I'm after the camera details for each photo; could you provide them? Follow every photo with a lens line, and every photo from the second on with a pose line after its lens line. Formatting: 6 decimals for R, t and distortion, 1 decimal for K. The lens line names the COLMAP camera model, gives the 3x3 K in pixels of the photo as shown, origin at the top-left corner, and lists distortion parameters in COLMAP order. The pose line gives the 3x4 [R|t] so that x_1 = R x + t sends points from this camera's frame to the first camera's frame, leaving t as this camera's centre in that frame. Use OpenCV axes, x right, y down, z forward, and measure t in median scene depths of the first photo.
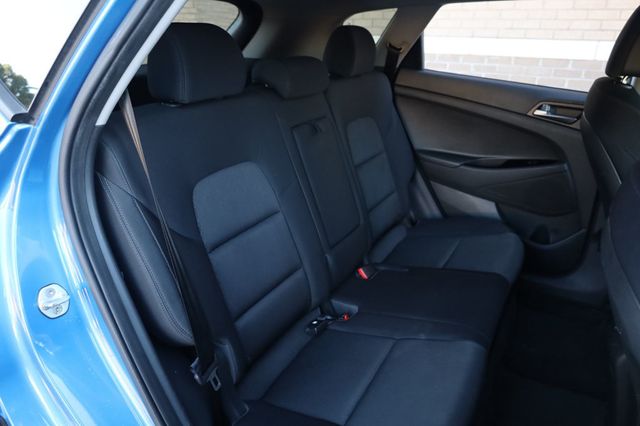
lens RADIAL K [[438.9, 0, 320.0], [0, 438.9, 213.0], [0, 0, 1]] dist [-0.010561, 0.003293]
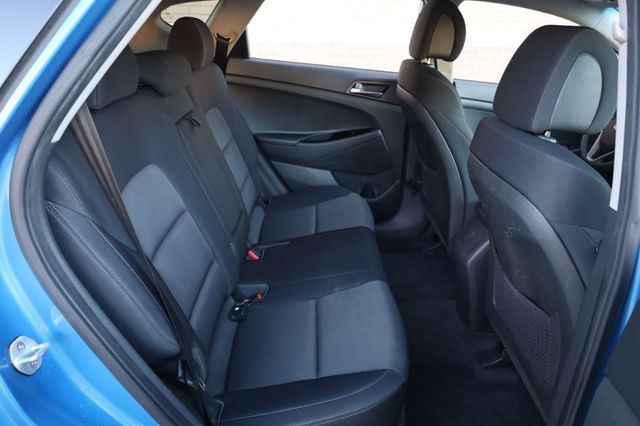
lens RADIAL K [[438.9, 0, 320.0], [0, 438.9, 213.0], [0, 0, 1]] dist [-0.010561, 0.003293]
pose [[0.860561, -0.204288, 0.466585, -0.205992], [0.189703, 0.978689, 0.078621, -0.012268], [-0.472703, 0.020854, 0.880975, -0.008246]]
